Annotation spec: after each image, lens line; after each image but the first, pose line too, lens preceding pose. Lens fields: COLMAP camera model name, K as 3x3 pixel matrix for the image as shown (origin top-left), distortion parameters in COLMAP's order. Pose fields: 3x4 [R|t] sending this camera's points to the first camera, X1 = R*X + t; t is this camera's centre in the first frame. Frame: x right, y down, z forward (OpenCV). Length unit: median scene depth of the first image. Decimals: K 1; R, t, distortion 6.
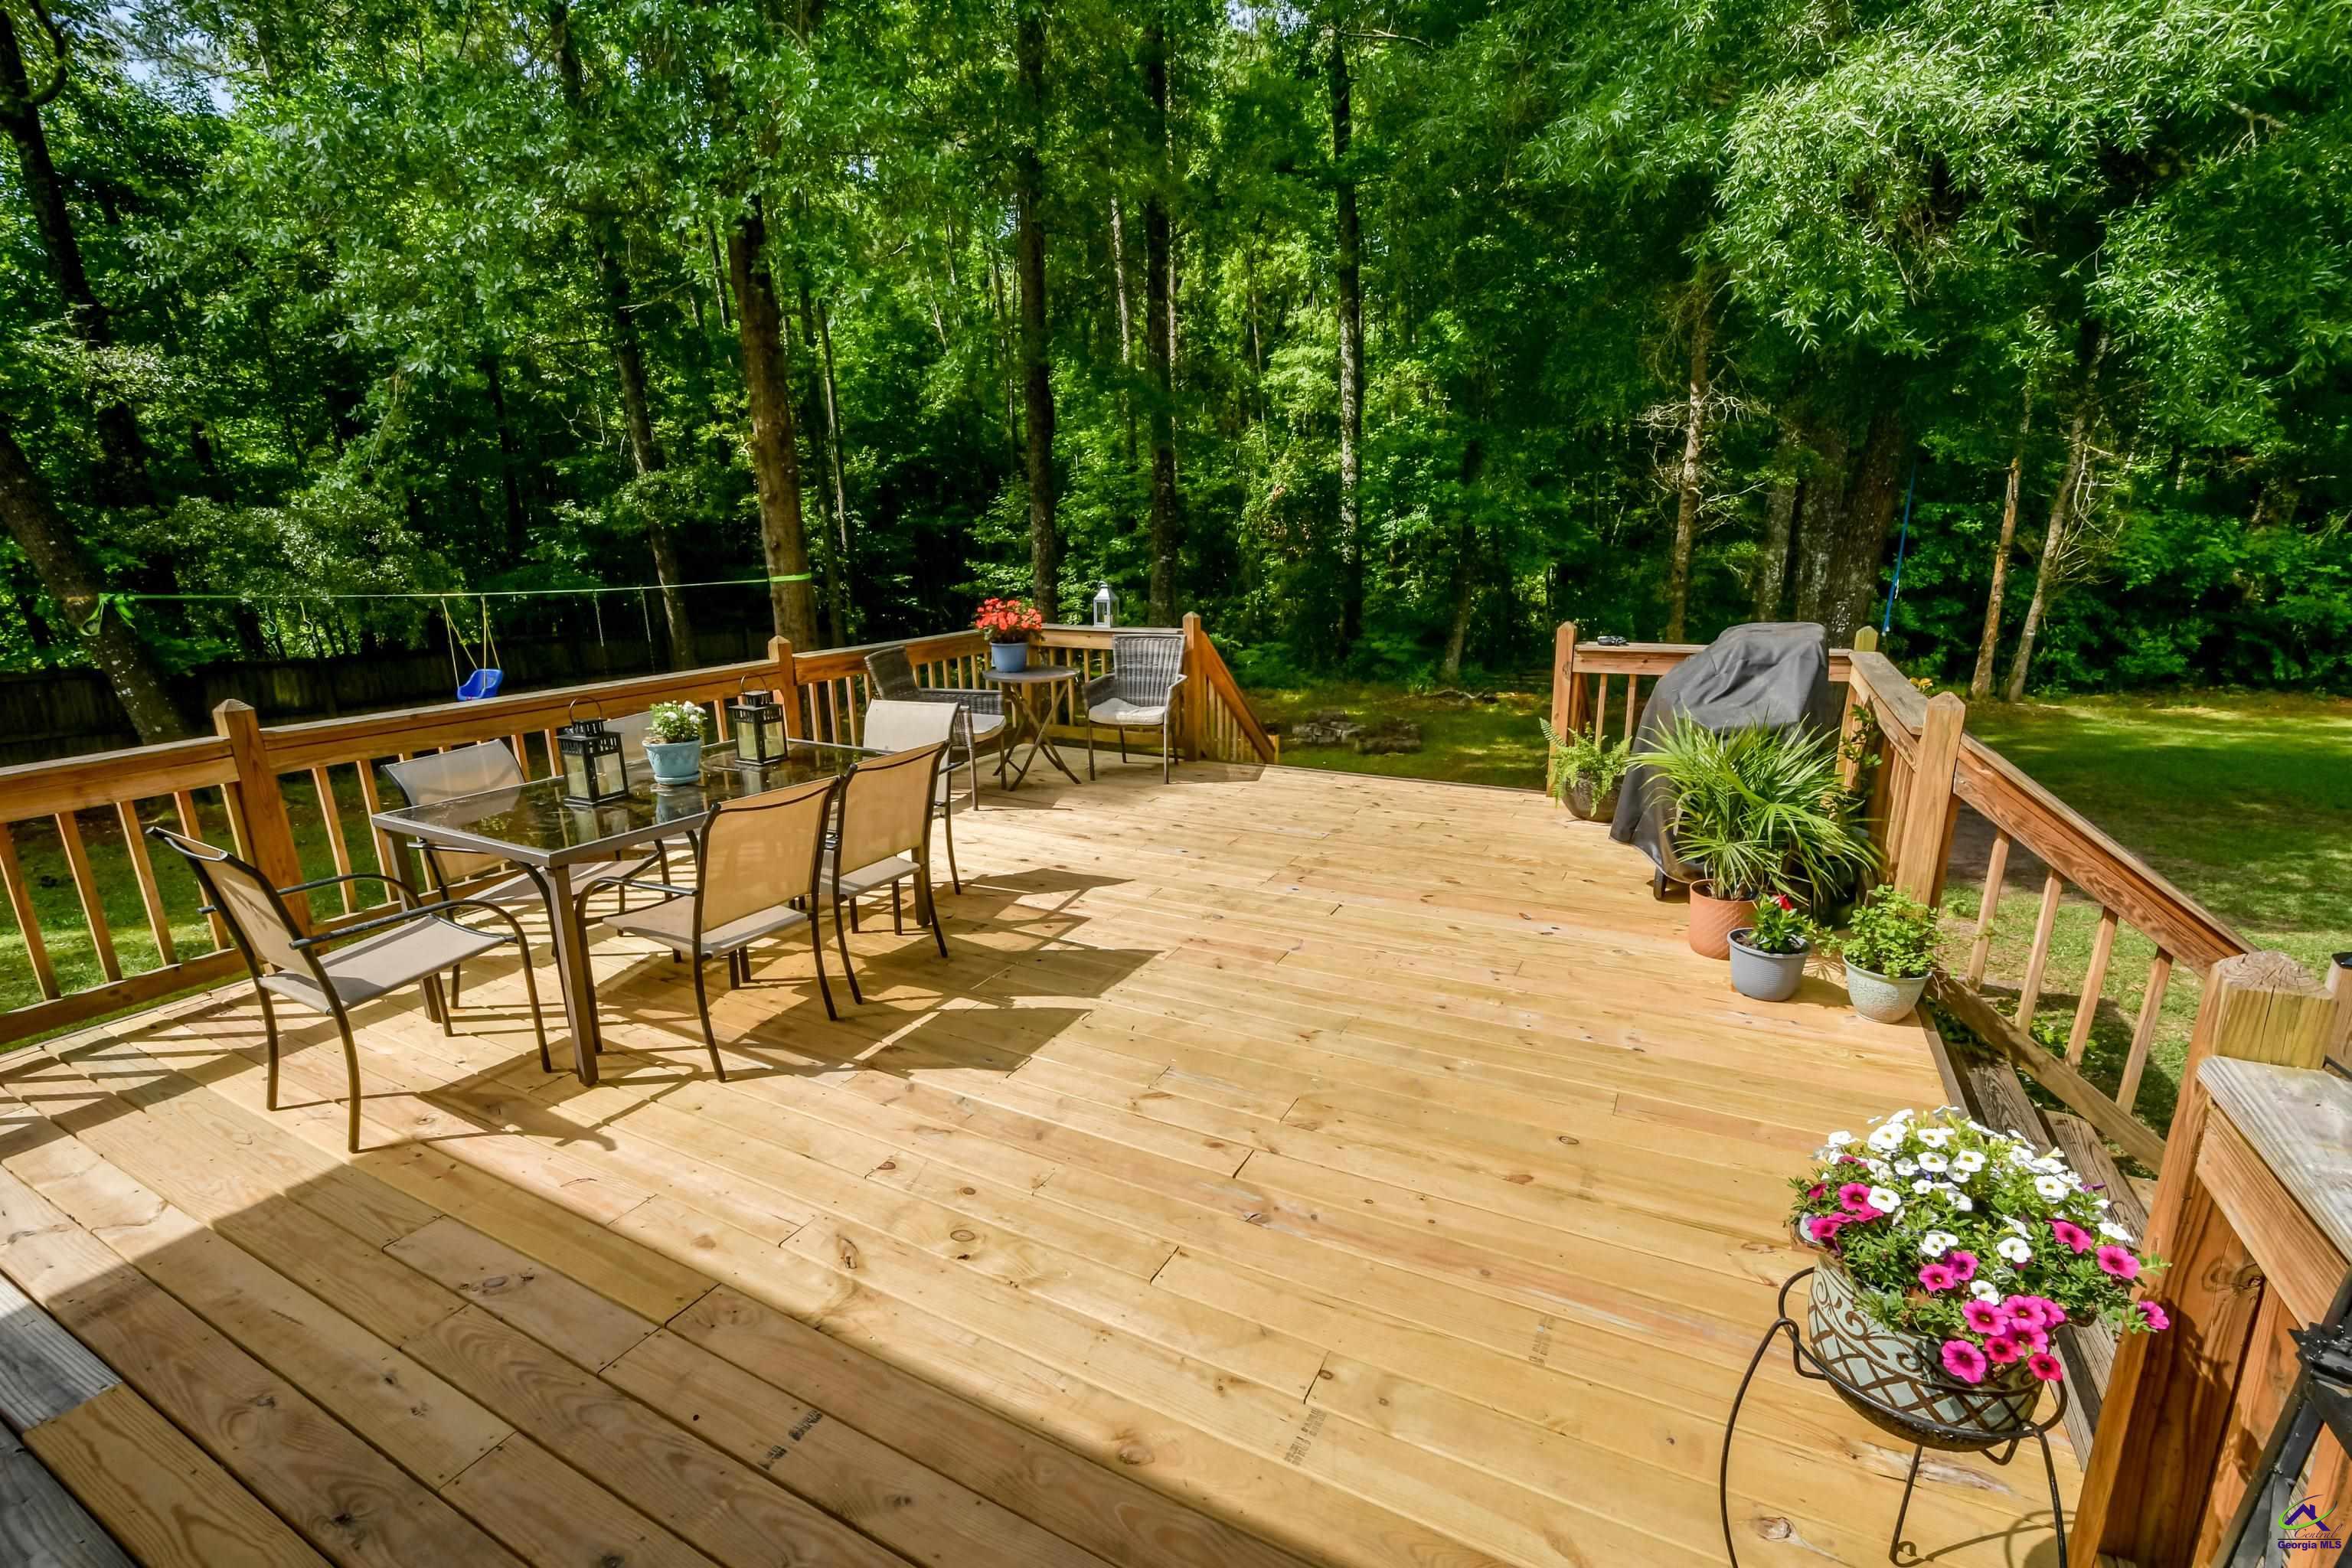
lens RADIAL K [[1028.8, 0, 1160.7], [0, 1028.8, 809.1], [0, 0, 1]] dist [0.002359, -0.005116]
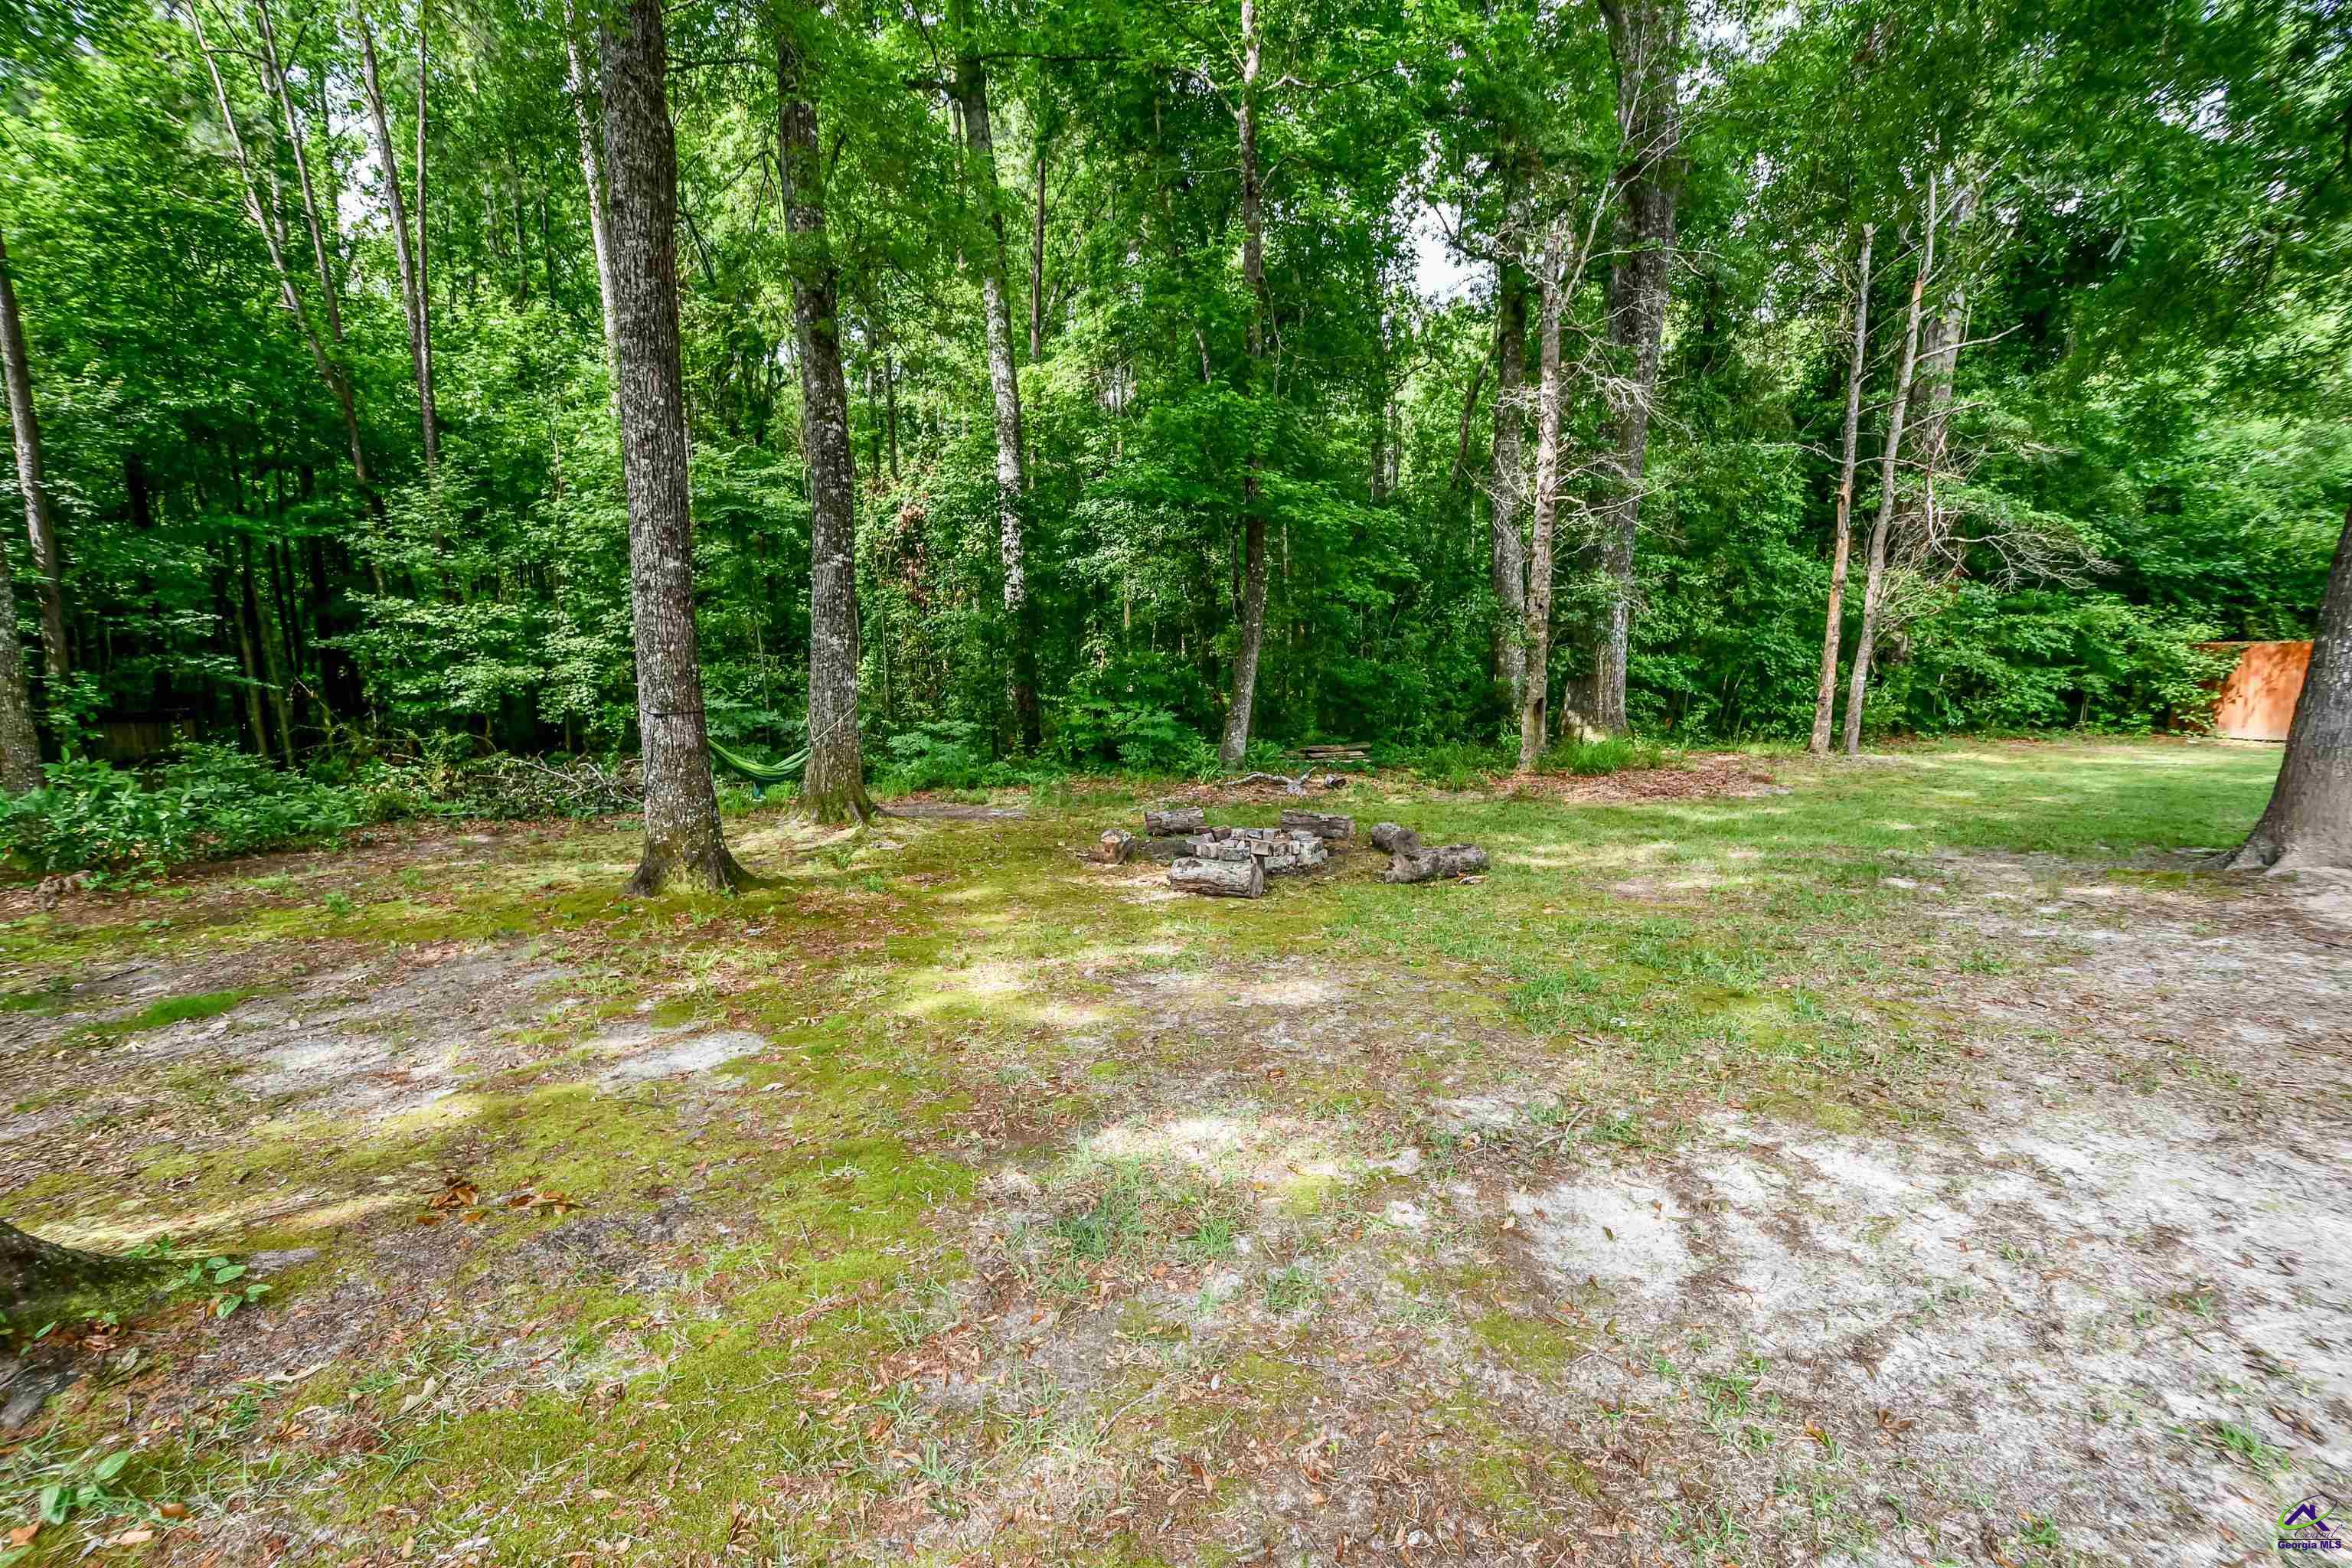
lens RADIAL K [[1027.0, 0, 1157.5], [0, 1027.0, 813.0], [0, 0, 1]] dist [0.003909, -0.006356]
pose [[0.866446, -0.063216, 0.495252, -0.390513], [0.114293, 0.990725, -0.073496, -0.148841], [-0.486012, 0.120284, 0.865635, 1.383751]]
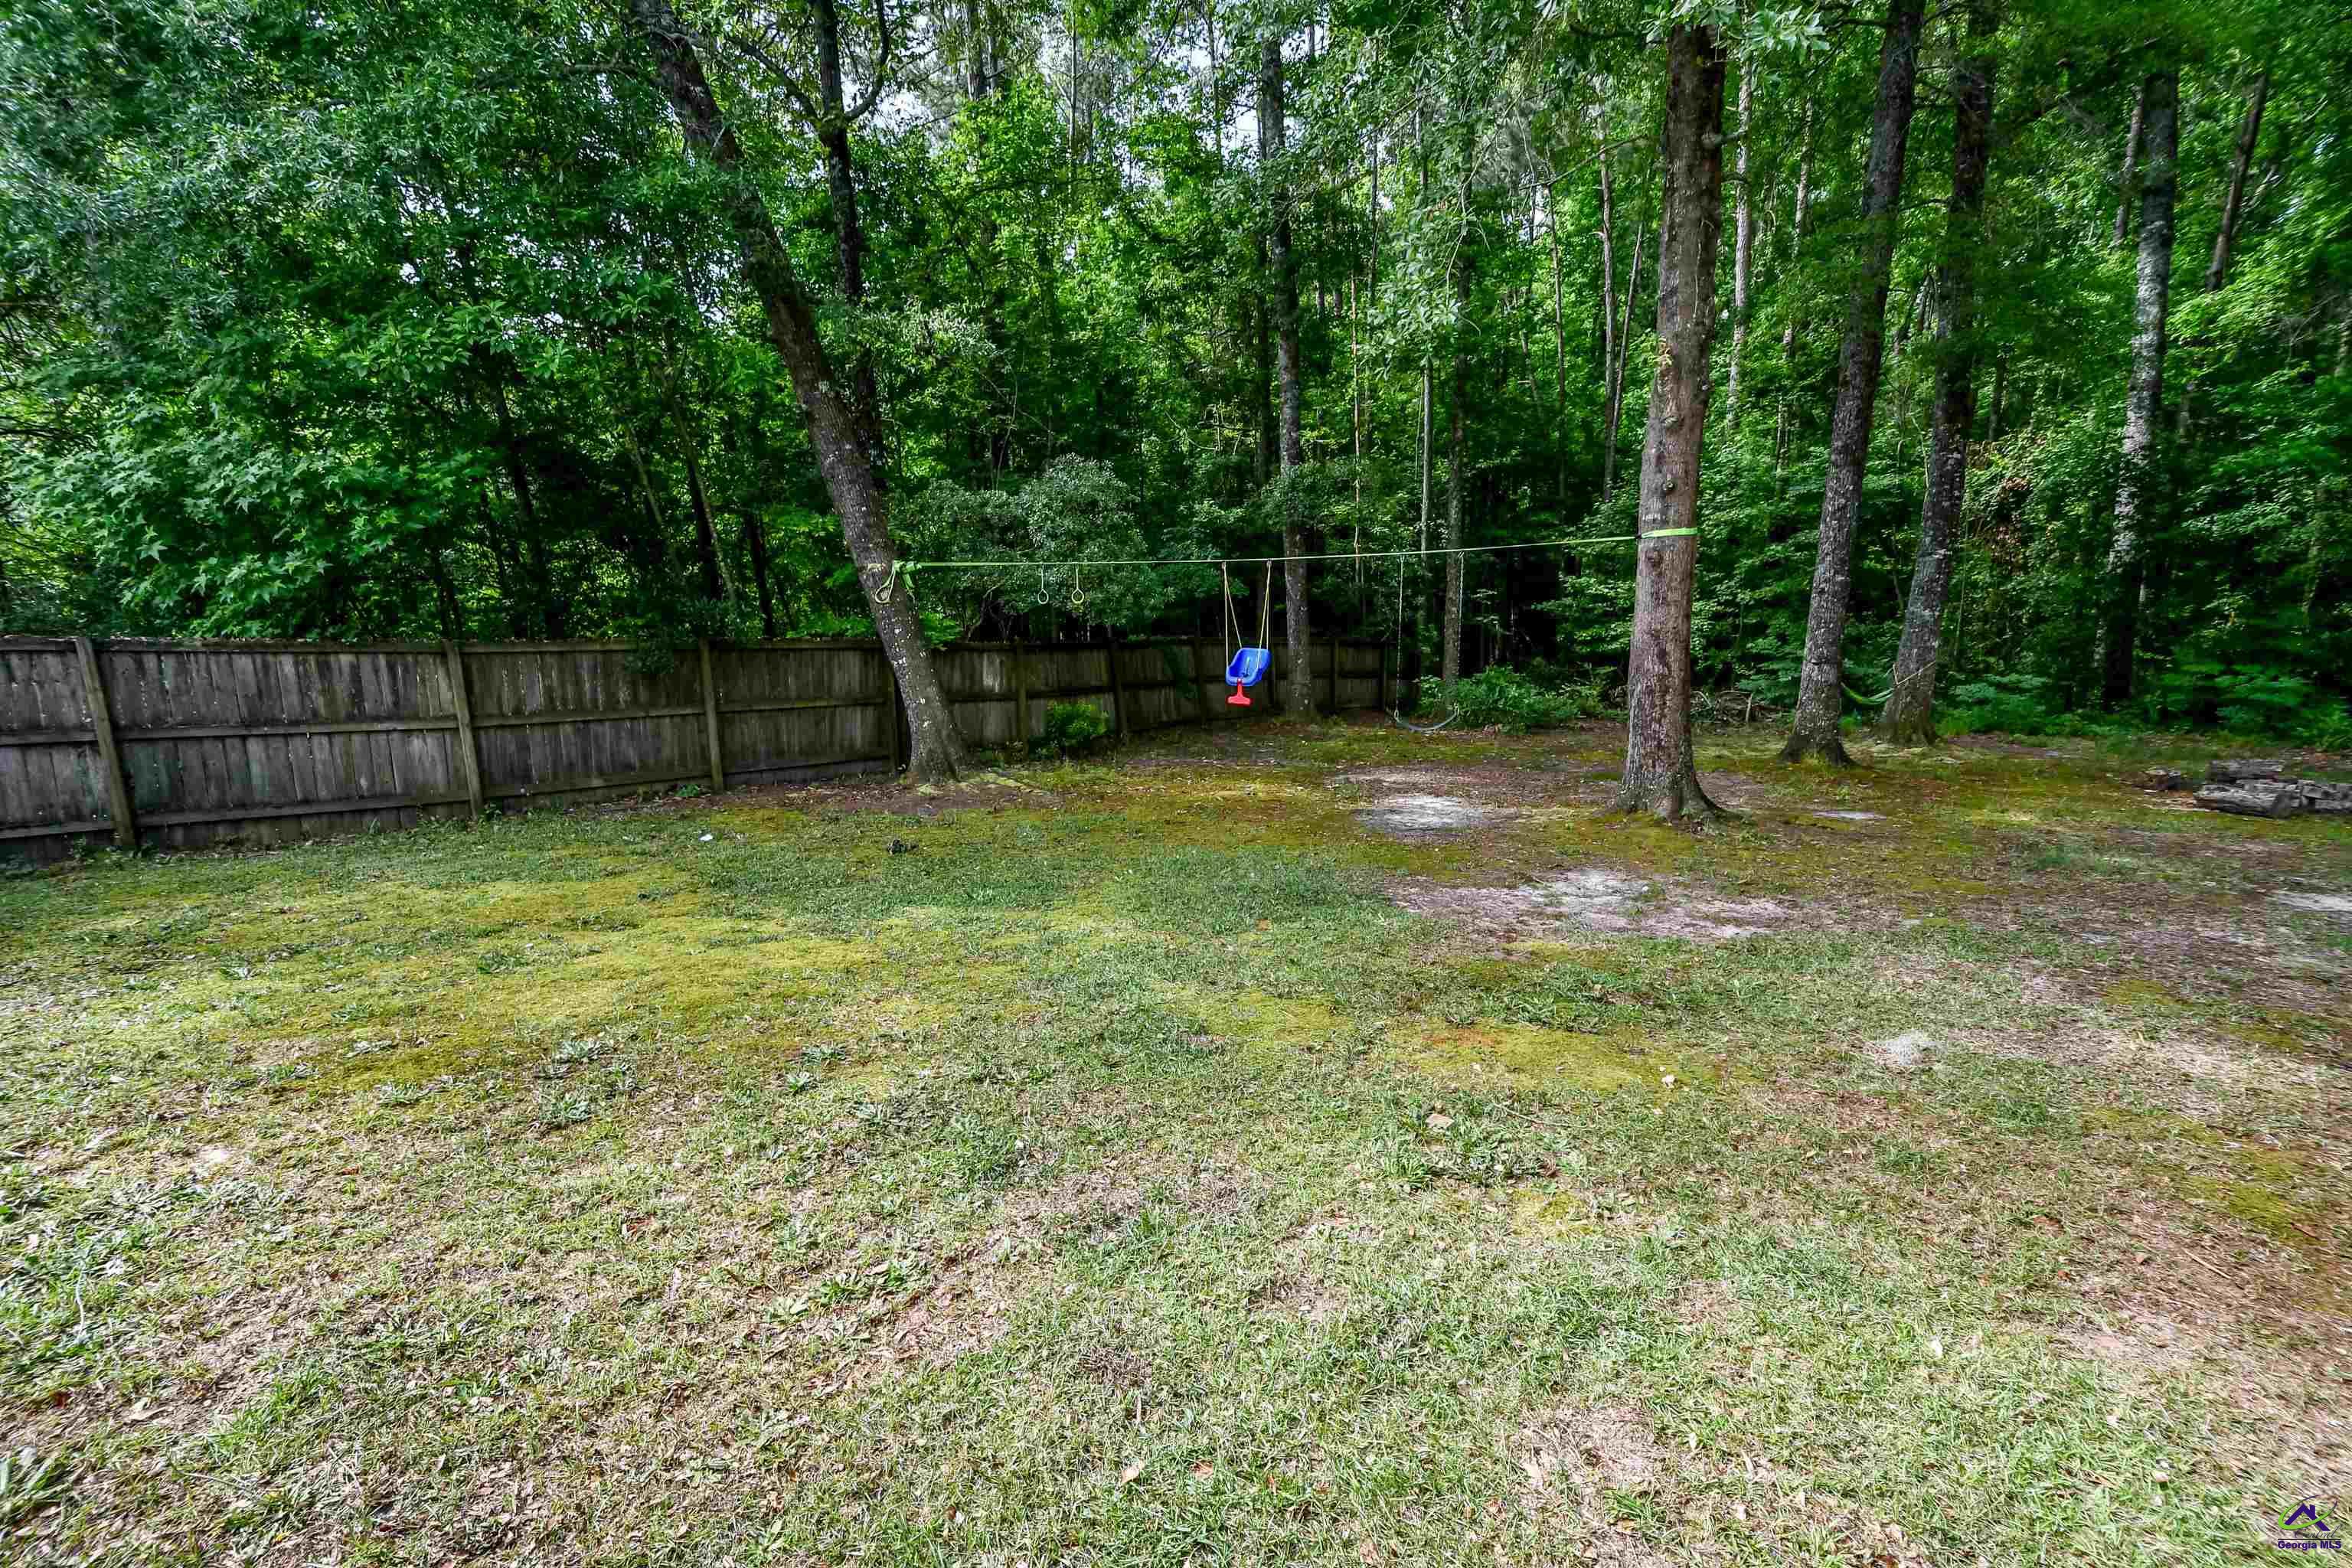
lens RADIAL K [[1037.5, 0, 1155.3], [0, 1037.5, 807.4], [0, 0, 1]] dist [-0.000107, -0.006075]
pose [[0.932240, 0.074957, -0.353992, -0.758533], [-0.092367, 0.995194, -0.032518, 0.061787], [0.349853, 0.063012, 0.934683, 0.300724]]
